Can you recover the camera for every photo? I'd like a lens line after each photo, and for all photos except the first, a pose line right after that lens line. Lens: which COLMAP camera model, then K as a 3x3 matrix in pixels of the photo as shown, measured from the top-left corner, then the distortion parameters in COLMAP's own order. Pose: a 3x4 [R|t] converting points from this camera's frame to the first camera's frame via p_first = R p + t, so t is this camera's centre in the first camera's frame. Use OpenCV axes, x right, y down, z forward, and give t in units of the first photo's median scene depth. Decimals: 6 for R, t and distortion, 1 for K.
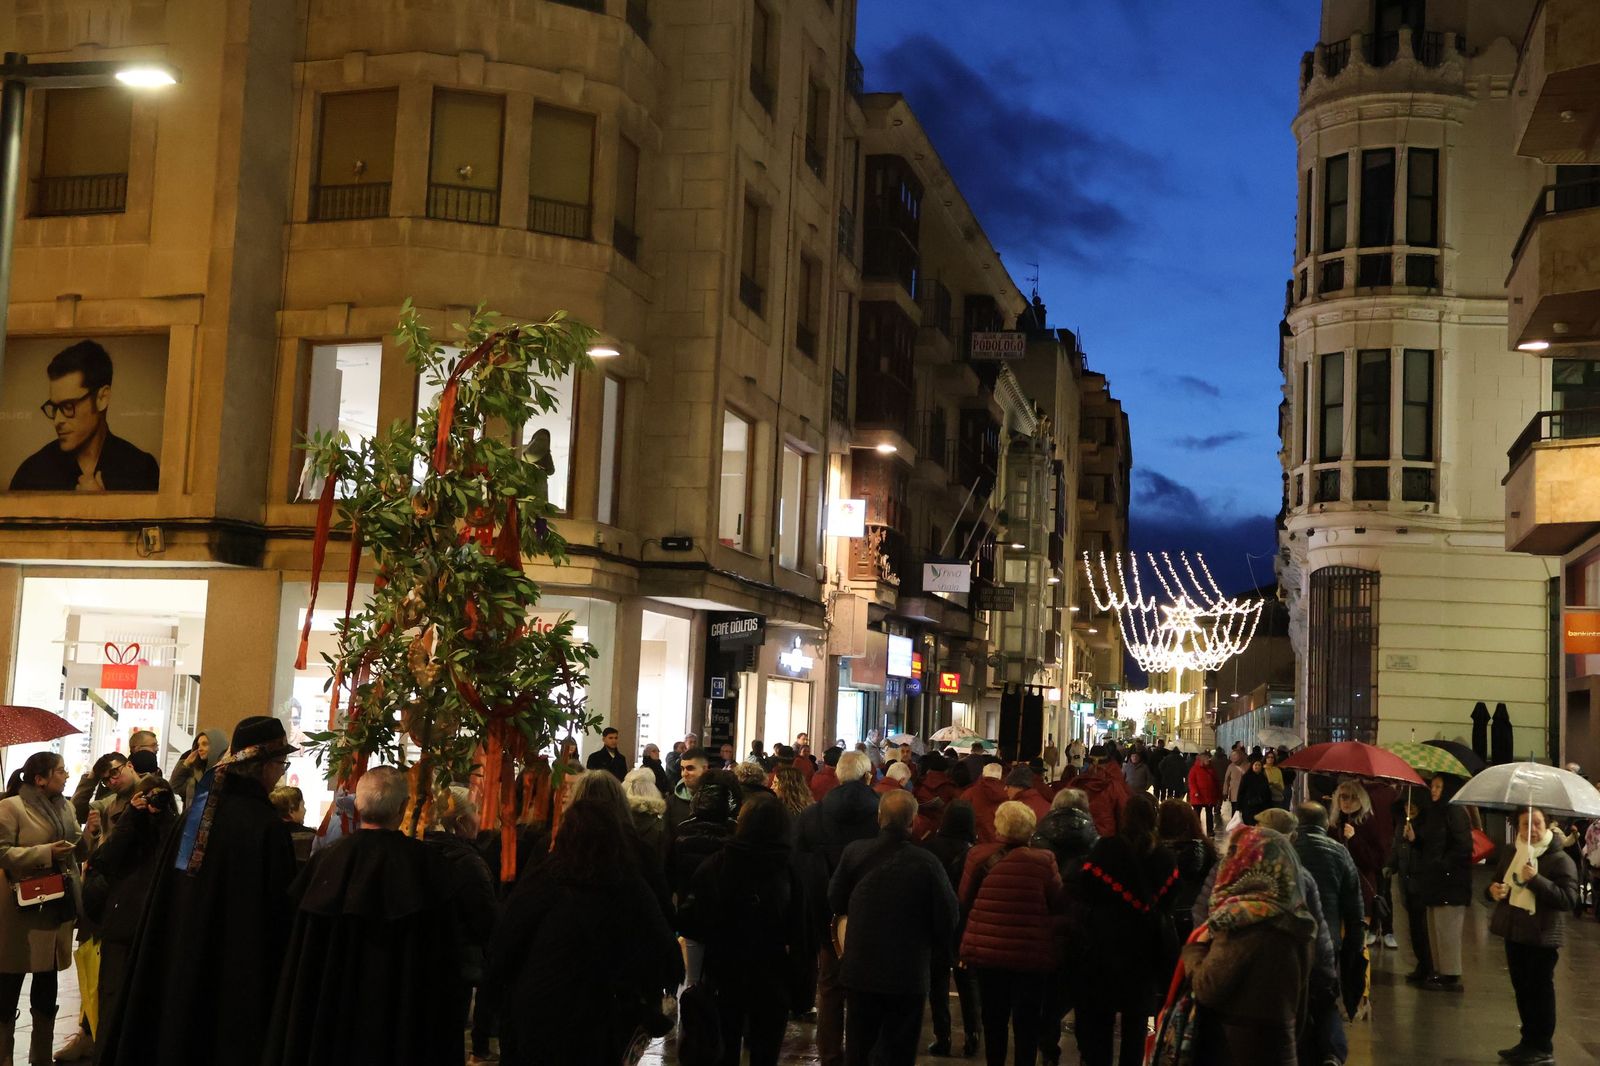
lens RADIAL K [[2203.5, 0, 800.0], [0, 2203.5, 533.0], [0, 0, 1]] dist [0.115666, 0.036747]
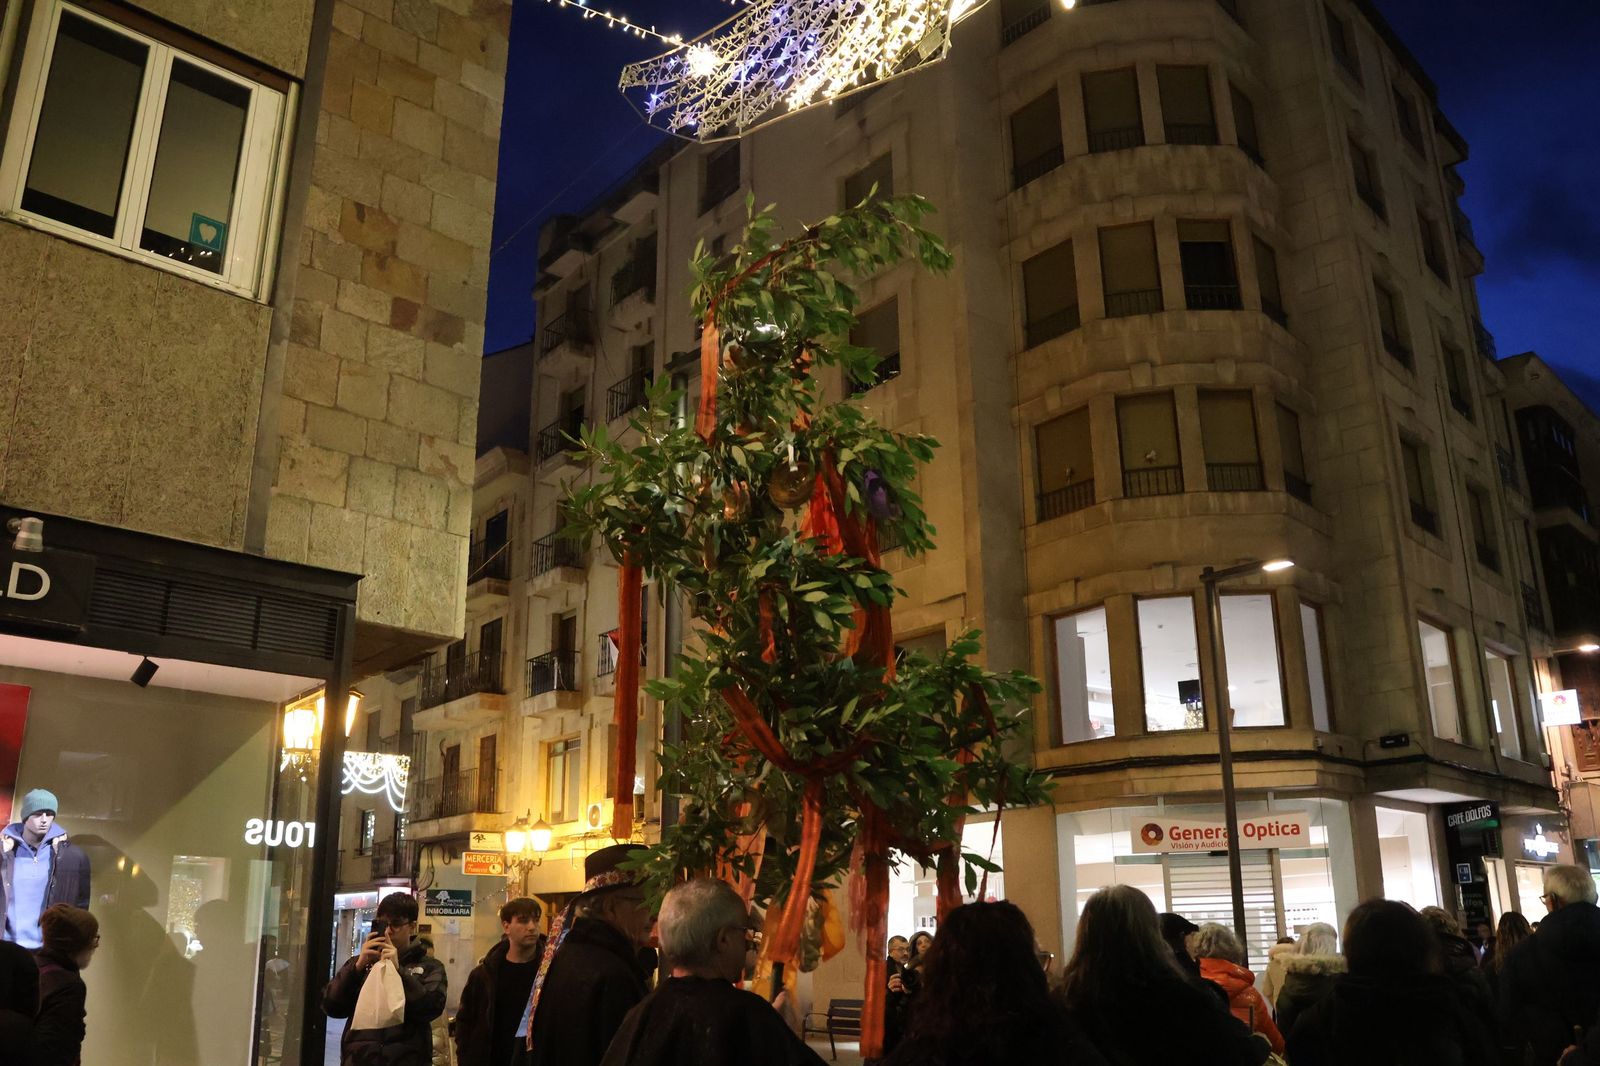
lens RADIAL K [[1375.5, 0, 774.6], [0, 1375.5, 537.7], [0, 0, 1]] dist [-0.159236, 0.127874]
pose [[0.857268, -0.202745, -0.473271, 0.015038], [0.091994, 0.964729, -0.246647, 0.042648], [0.506585, 0.167905, 0.845683, 0.257458]]
